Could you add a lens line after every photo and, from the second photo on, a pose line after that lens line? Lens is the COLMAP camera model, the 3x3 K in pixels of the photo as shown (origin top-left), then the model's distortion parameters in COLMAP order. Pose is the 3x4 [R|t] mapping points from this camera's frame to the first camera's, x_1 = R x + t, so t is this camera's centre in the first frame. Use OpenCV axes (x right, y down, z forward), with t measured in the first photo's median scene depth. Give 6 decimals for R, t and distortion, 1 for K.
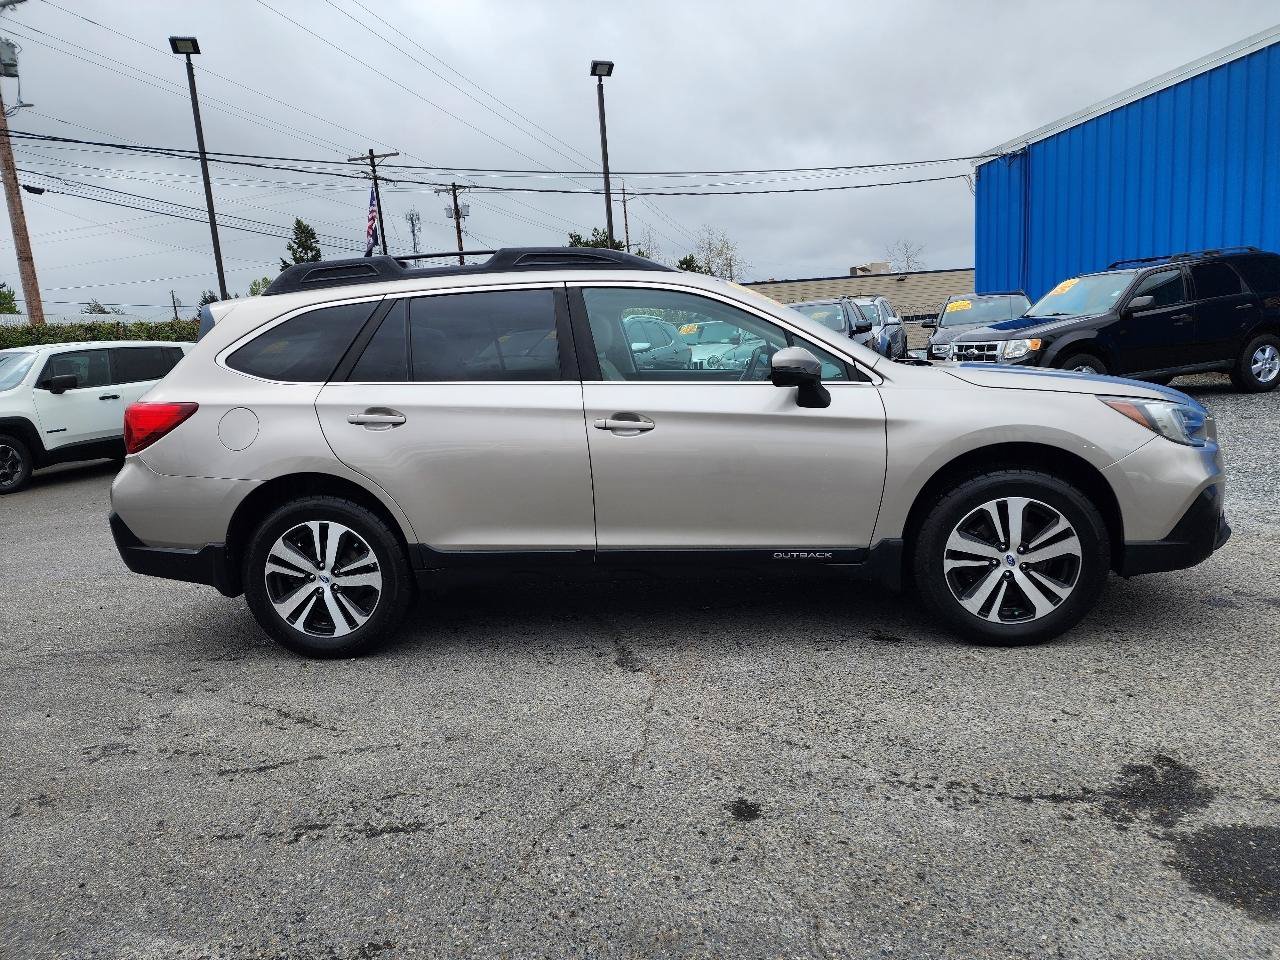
lens RADIAL K [[849.7, 0, 634.8], [0, 849.7, 481.2], [0, 0, 1]] dist [0.086821, -0.070707]
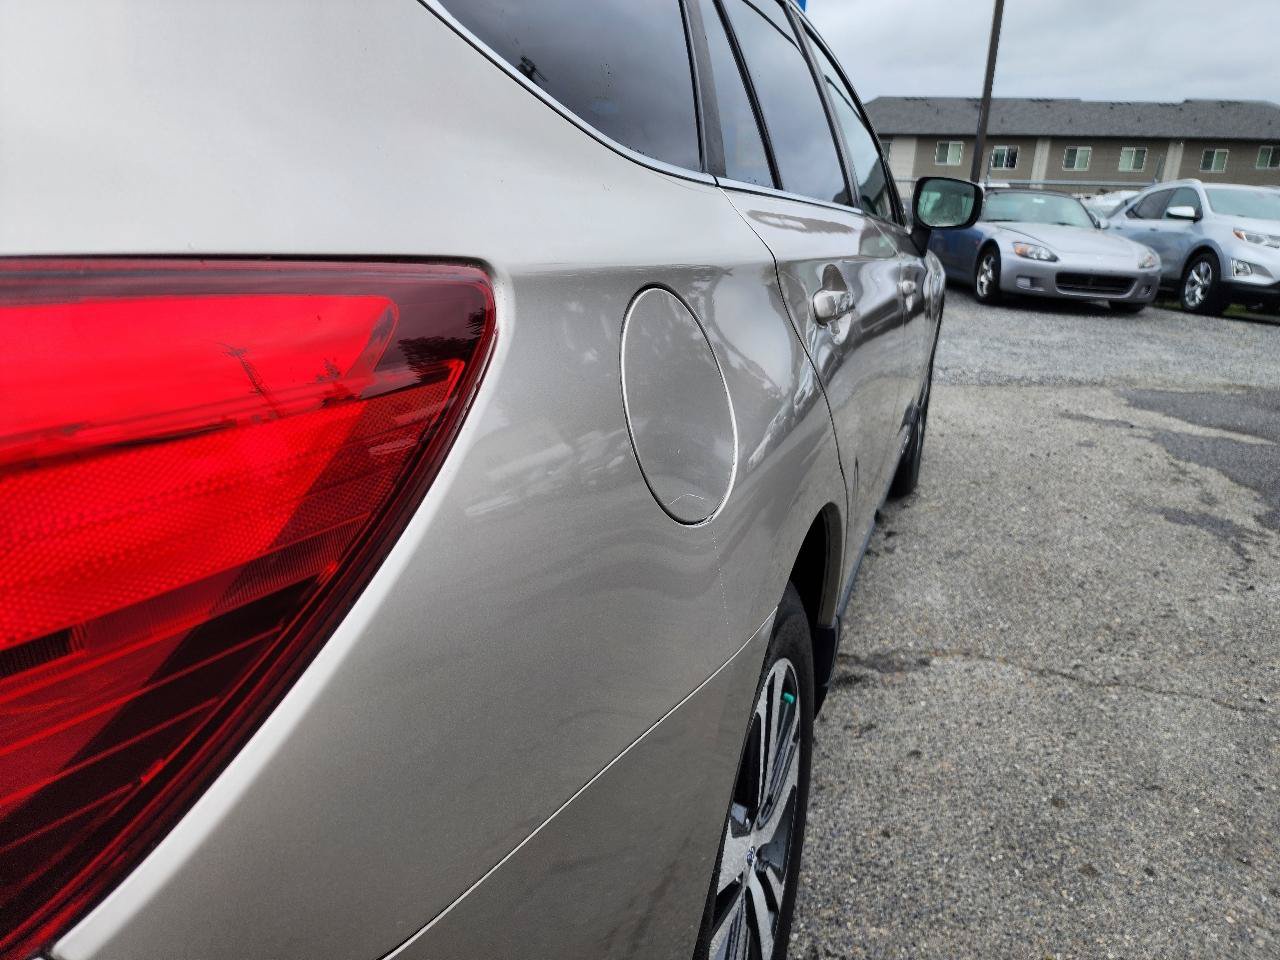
lens RADIAL K [[875.2, 0, 624.2], [0, 875.2, 479.3], [0, 0, 1]] dist [0.052212, -0.046632]
pose [[0.283879, -0.234442, 0.929758, -0.657138], [0.130791, 0.970054, 0.204669, -0.087469], [-0.949898, 0.063503, 0.306041, 0.978791]]
